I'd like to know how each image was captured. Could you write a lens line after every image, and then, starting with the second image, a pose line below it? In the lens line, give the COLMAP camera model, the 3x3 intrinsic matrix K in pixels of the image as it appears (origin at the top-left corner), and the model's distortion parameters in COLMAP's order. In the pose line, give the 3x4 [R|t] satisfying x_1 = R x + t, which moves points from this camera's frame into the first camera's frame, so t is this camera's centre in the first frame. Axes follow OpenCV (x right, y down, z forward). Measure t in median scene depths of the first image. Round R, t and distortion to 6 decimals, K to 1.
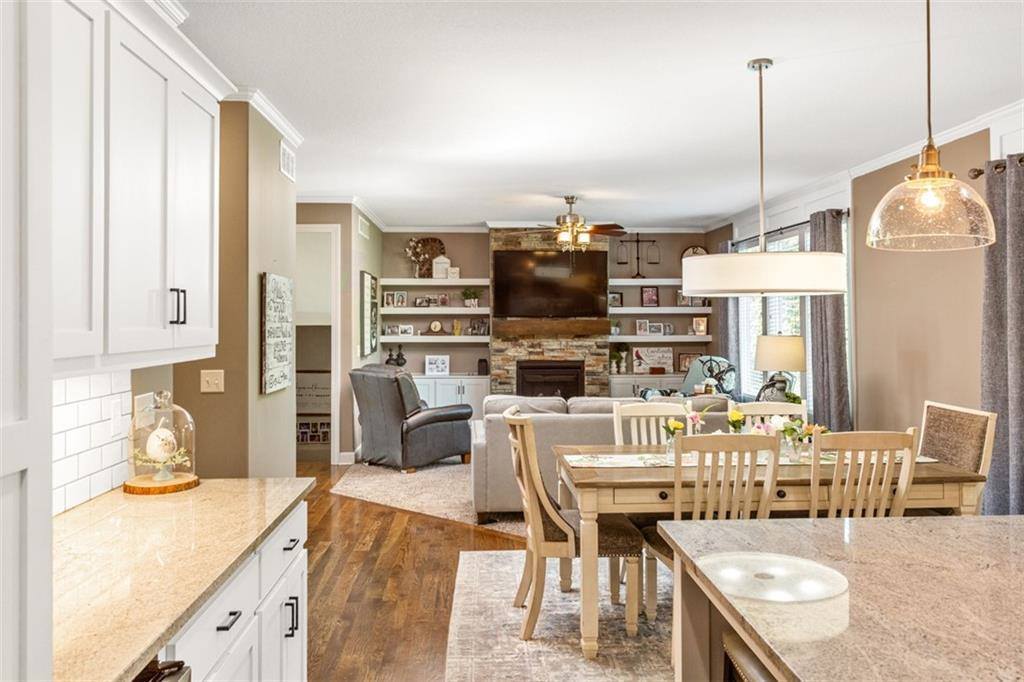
lens RADIAL K [[851.3, 0, 500.7], [0, 851.3, 320.3], [0, 0, 1]] dist [-0.006999, -0.000365]
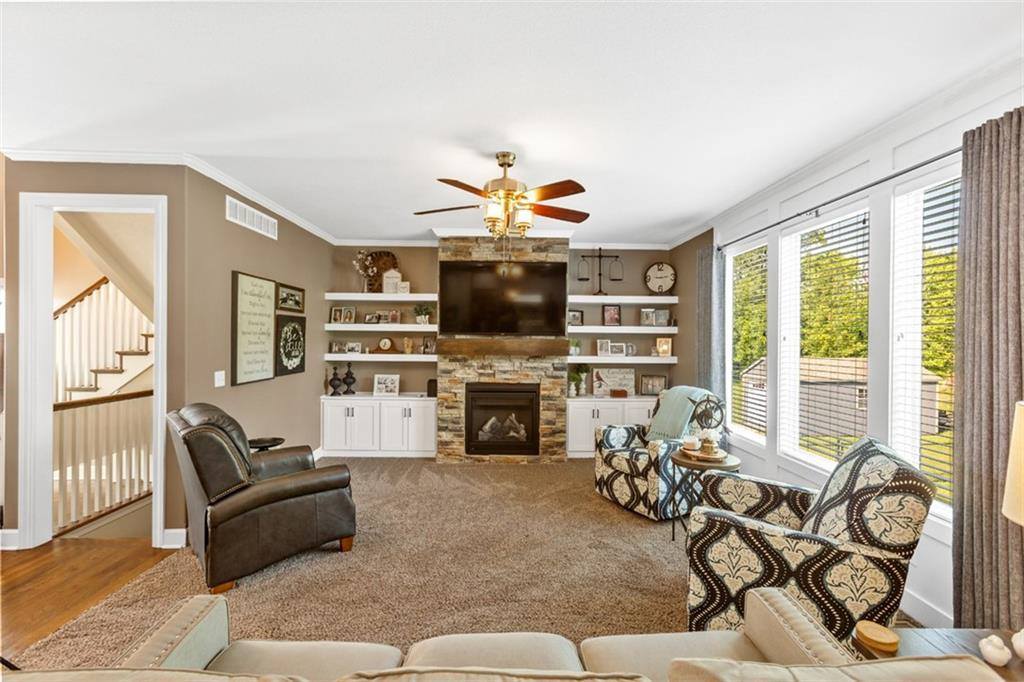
lens RADIAL K [[459.0, 0, 514.8], [0, 459.0, 345.5], [0, 0, 1]] dist [-0.002560, 0.000890]
pose [[0.999876, 0.011663, -0.010570, 0.074062], [-0.011471, 0.999772, 0.018022, -0.002102], [0.010778, -0.017898, 0.999782, 0.494709]]
